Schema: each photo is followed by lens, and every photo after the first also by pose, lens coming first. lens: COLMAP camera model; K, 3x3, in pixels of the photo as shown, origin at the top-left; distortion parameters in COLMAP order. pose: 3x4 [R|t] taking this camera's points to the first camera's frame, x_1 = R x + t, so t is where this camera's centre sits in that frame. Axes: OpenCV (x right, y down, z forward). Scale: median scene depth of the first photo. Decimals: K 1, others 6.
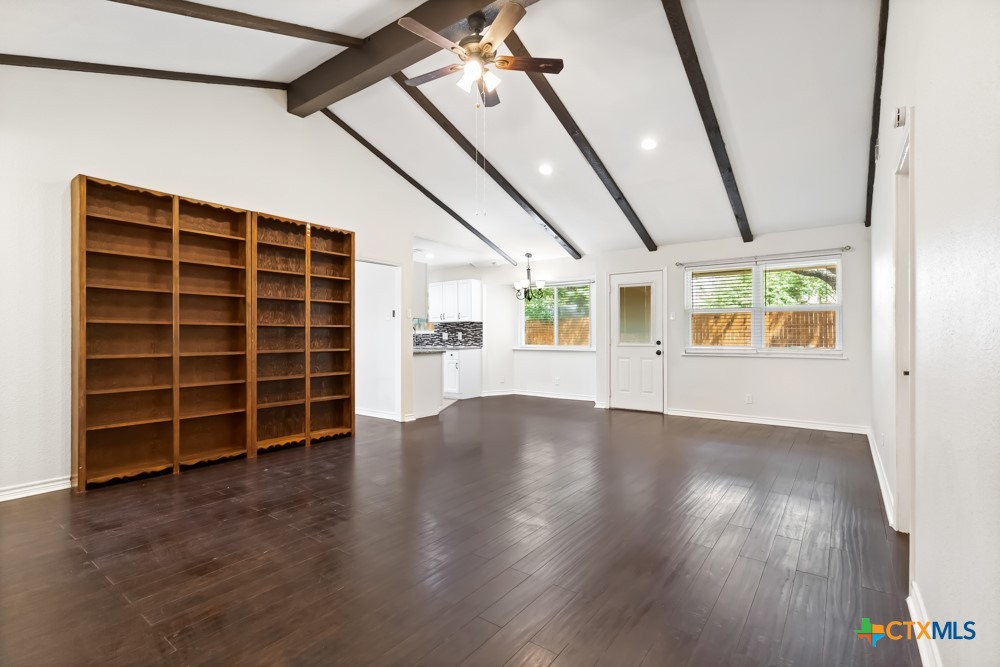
lens RADIAL K [[462.4, 0, 500.9], [0, 462.4, 334.8], [0, 0, 1]] dist [-0.002832, -0.002113]
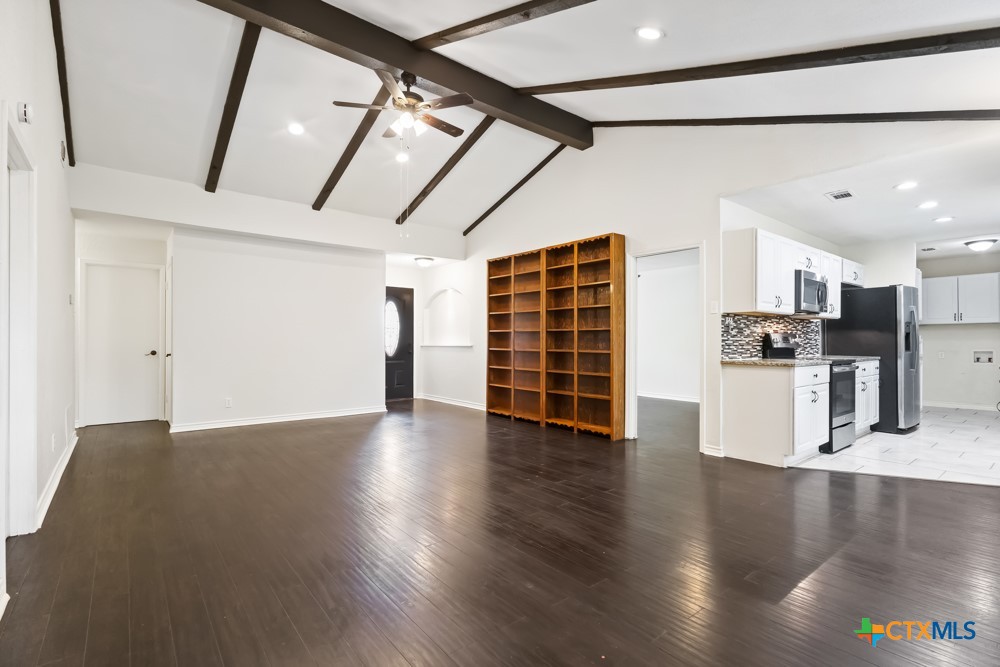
lens RADIAL K [[462.4, 0, 500.6], [0, 462.4, 338.6], [0, 0, 1]] dist [-0.002832, -0.002113]
pose [[-0.246751, -0.004507, -0.969068, 0.462881], [-0.000388, 0.999990, -0.004552, 0.005034], [0.969079, -0.000747, -0.246750, 0.675428]]
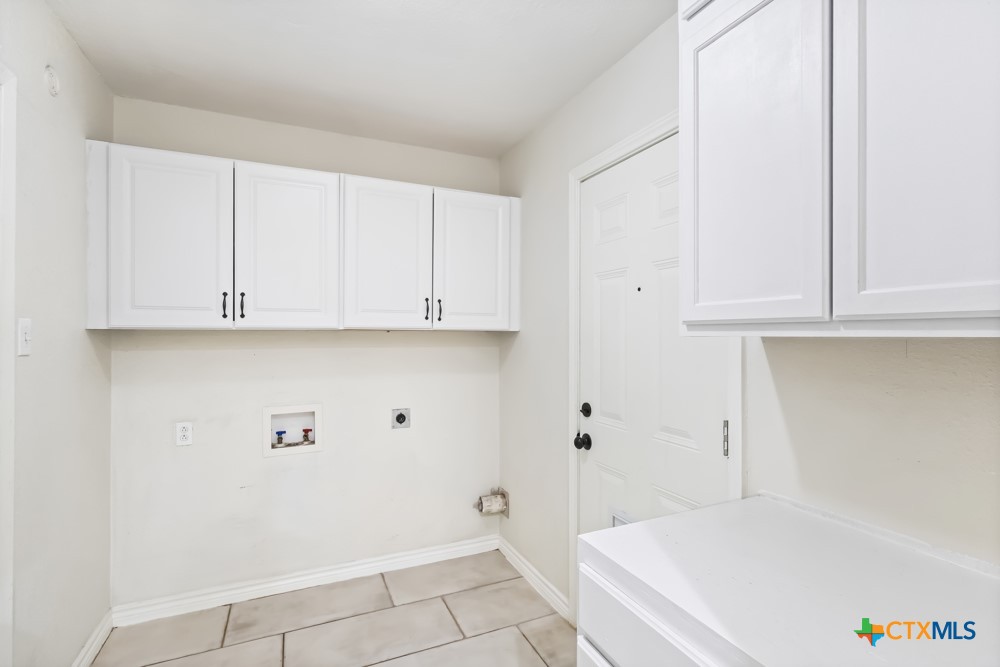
lens RADIAL K [[462.4, 0, 496.9], [0, 462.4, 331.7], [0, 0, 1]] dist [-0.002832, -0.002113]
pose [[0.871618, -0.002802, -0.490178, -0.444573], [-0.003586, 0.999920, -0.012091, -0.027036], [0.490173, 0.012297, 0.871538, 1.208944]]
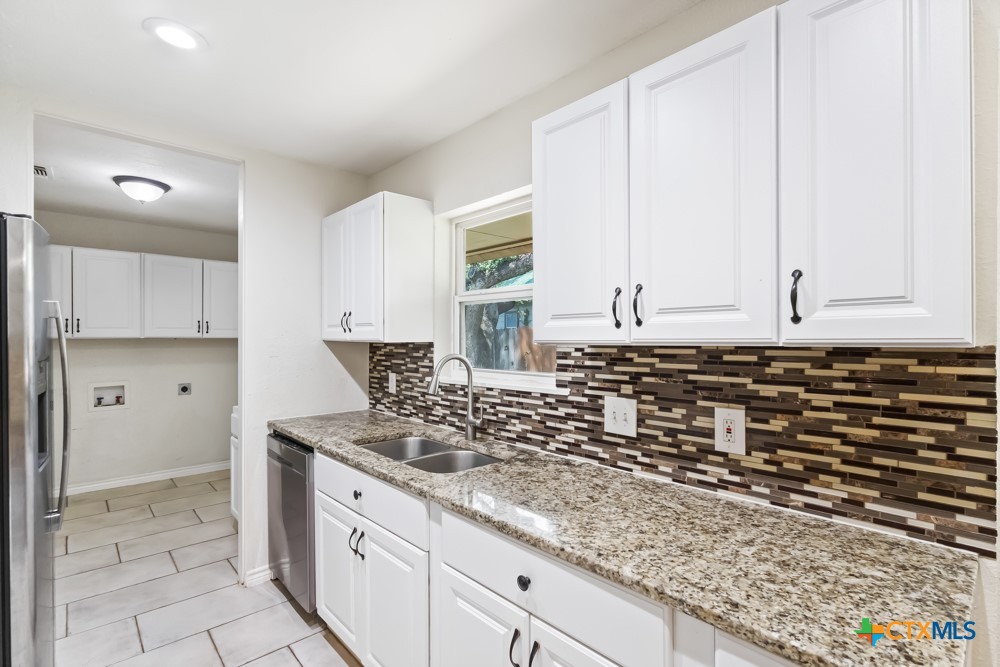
lens RADIAL K [[462.4, 0, 509.7], [0, 462.4, 337.0], [0, 0, 1]] dist [-0.002832, -0.002113]
pose [[0.986152, 0.002300, -0.165830, -0.157080], [-0.002831, 0.999992, -0.002961, -0.032851], [0.165822, 0.003390, 0.986150, 0.951542]]
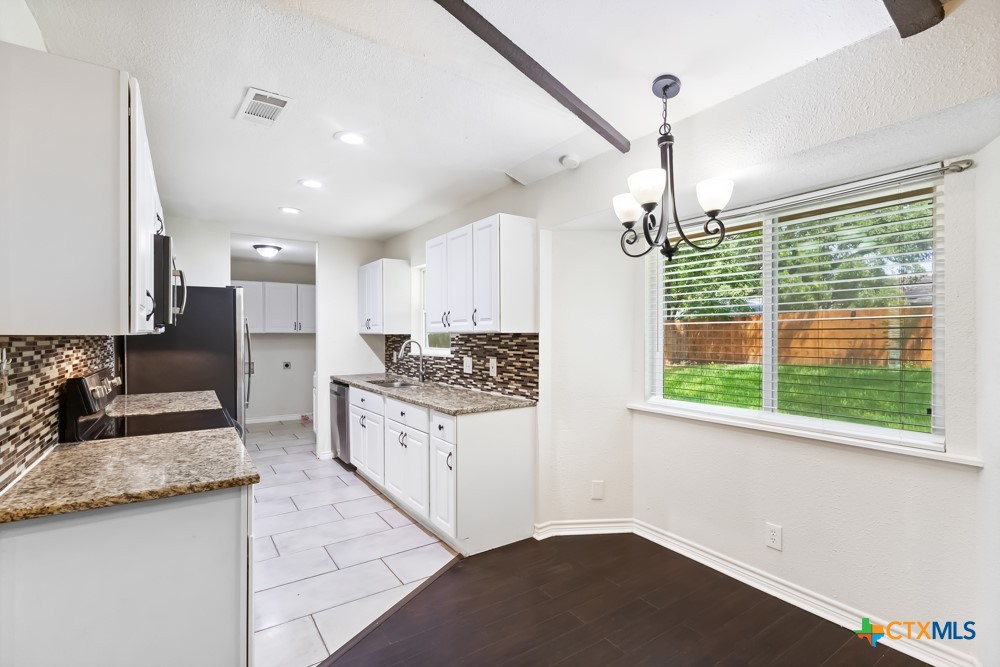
lens RADIAL K [[462.4, 0, 498.6], [0, 462.4, 333.3], [0, 0, 1]] dist [-0.002832, -0.002113]
pose [[0.944919, -0.001147, -0.327302, 0.054667], [0.000648, 0.999998, -0.001636, -0.029895], [0.327303, 0.001334, 0.944918, 0.711621]]
